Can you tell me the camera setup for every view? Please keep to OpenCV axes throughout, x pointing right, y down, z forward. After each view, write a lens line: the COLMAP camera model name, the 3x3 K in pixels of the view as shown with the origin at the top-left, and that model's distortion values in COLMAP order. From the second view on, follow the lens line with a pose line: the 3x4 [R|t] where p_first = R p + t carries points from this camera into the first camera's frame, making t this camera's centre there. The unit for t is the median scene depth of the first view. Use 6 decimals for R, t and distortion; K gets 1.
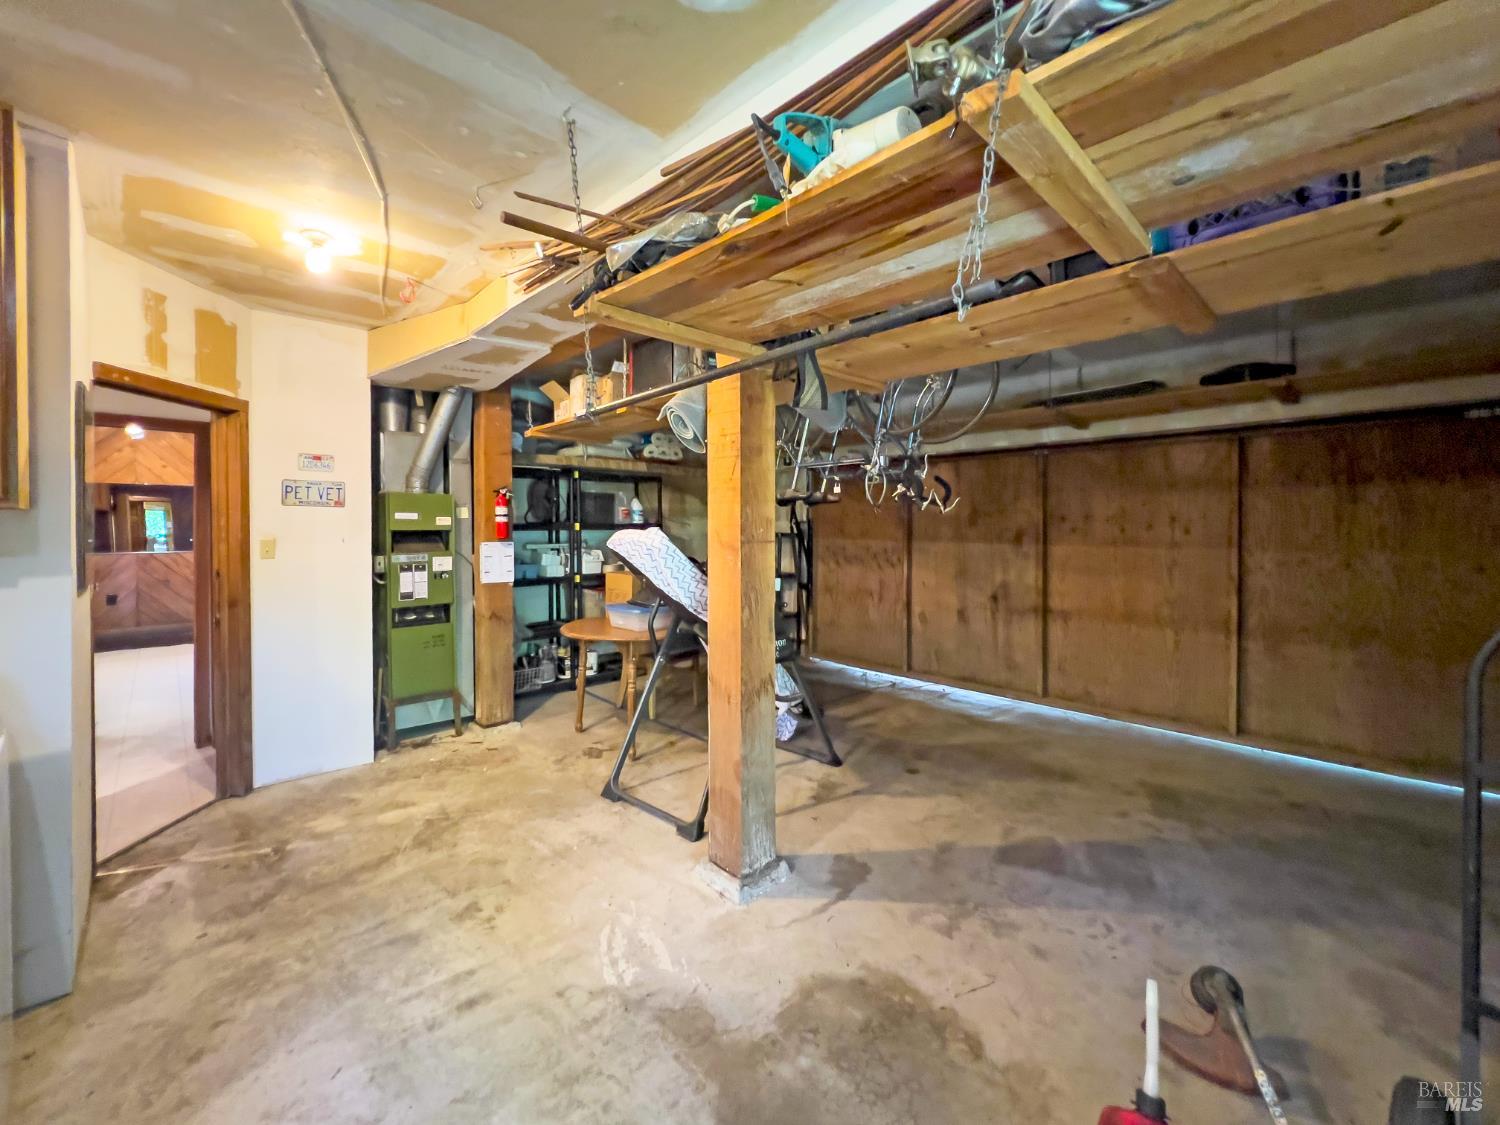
lens RADIAL K [[611.5, 0, 759.7], [0, 611.5, 522.9], [0, 0, 1]] dist [-0.001500, 0.000531]
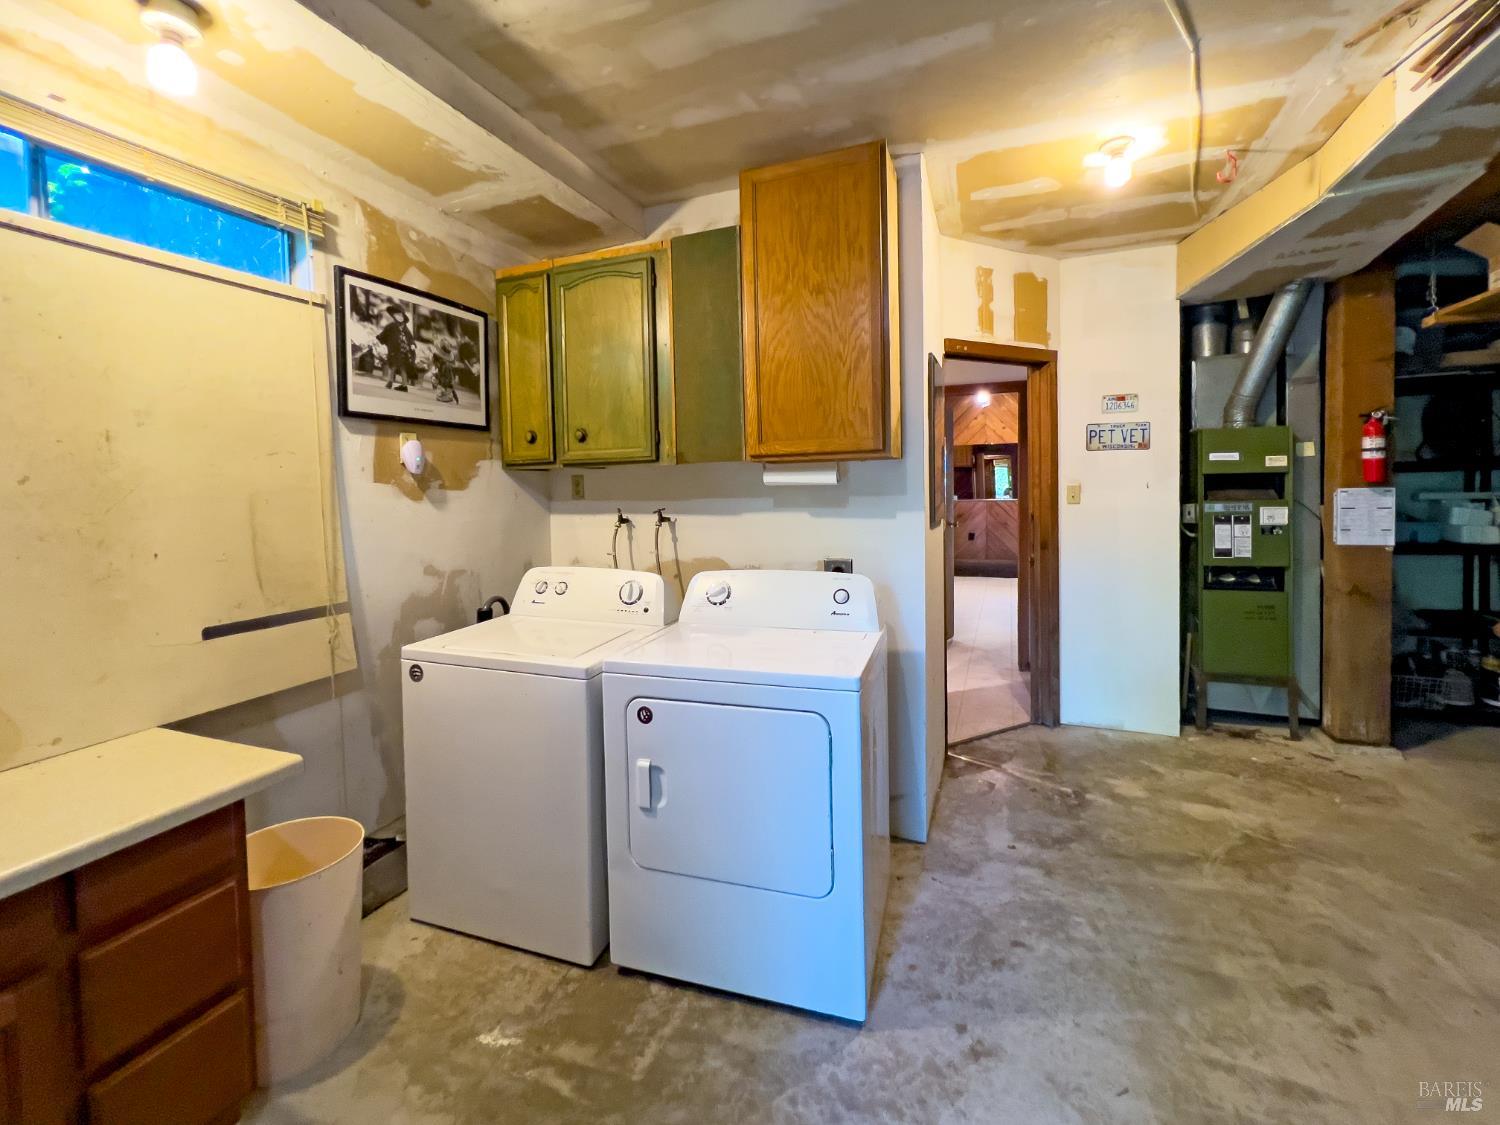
lens RADIAL K [[611.5, 0, 759.7], [0, 611.5, 522.9], [0, 0, 1]] dist [-0.001500, 0.000531]
pose [[0.382589, 0.037605, -0.923153, -0.061348], [0.030040, 0.998137, 0.053109, 0.017994], [0.923430, -0.048051, 0.380747, 0.119218]]
